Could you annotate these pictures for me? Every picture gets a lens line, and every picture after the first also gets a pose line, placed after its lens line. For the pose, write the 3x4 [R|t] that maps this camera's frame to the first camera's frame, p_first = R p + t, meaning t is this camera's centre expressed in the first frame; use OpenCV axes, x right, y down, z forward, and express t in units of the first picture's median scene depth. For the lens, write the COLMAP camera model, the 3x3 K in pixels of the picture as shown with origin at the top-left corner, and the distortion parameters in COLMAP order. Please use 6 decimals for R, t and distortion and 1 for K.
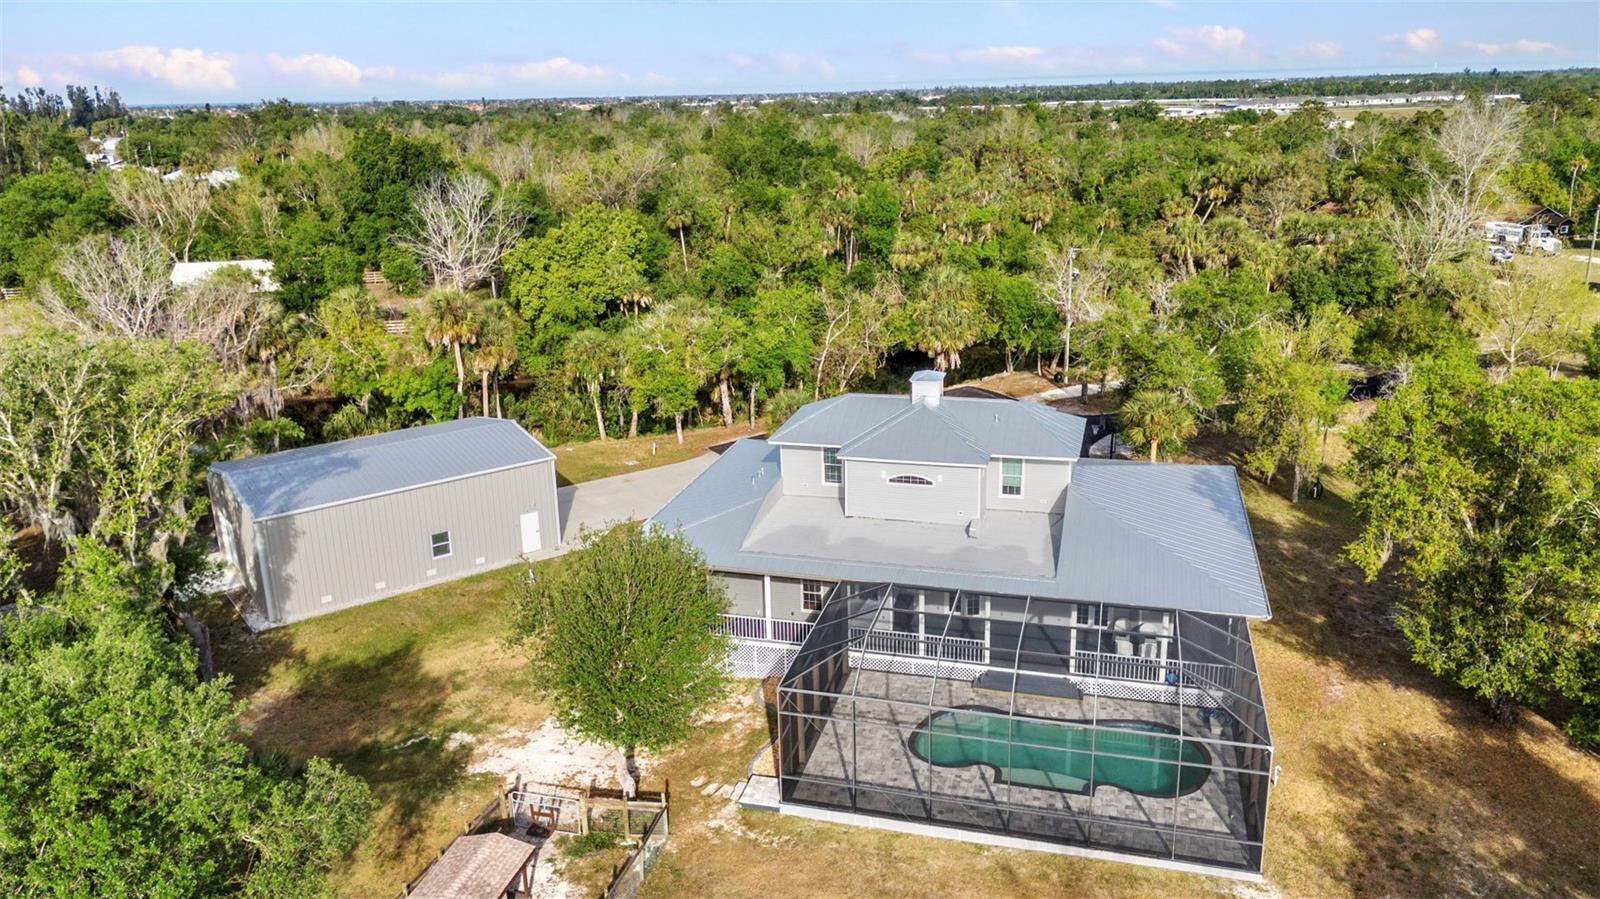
lens RADIAL K [[1169.0, 0, 800.0], [0, 1169.0, 449.5], [0, 0, 1]] dist [0.080155, -0.084090]
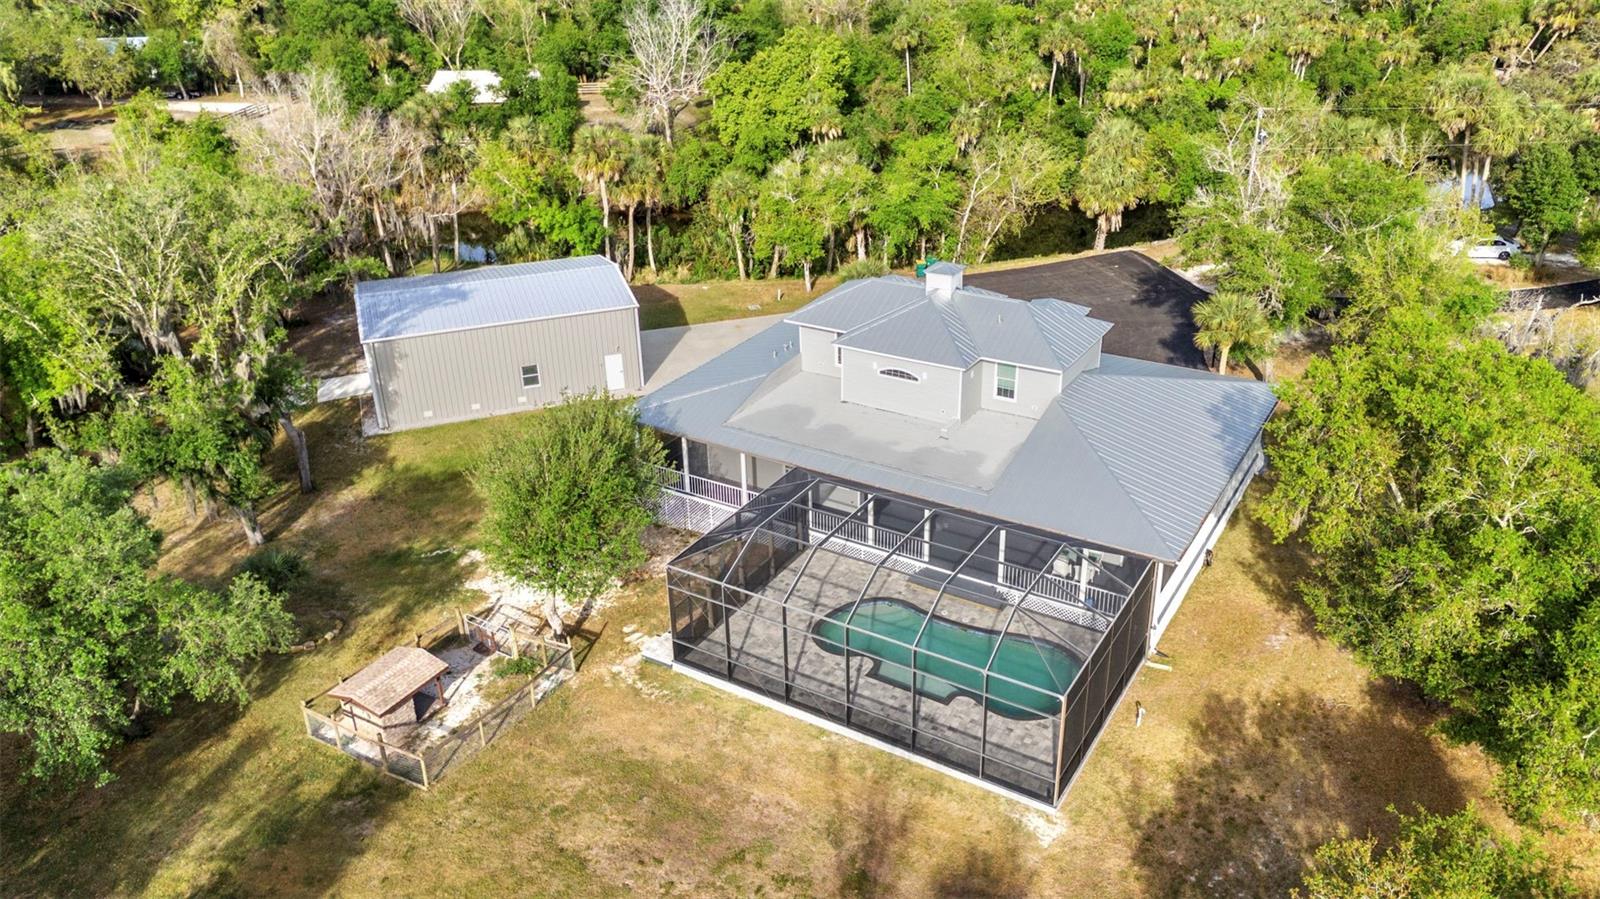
lens RADIAL K [[1169.0, 0, 800.0], [0, 1169.0, 449.5], [0, 0, 1]] dist [0.080155, -0.084090]
pose [[0.960364, 0.123602, -0.249846, 0.232112], [-0.080306, 0.980996, 0.176629, -0.069406], [0.266930, -0.149564, 0.952039, -0.002326]]
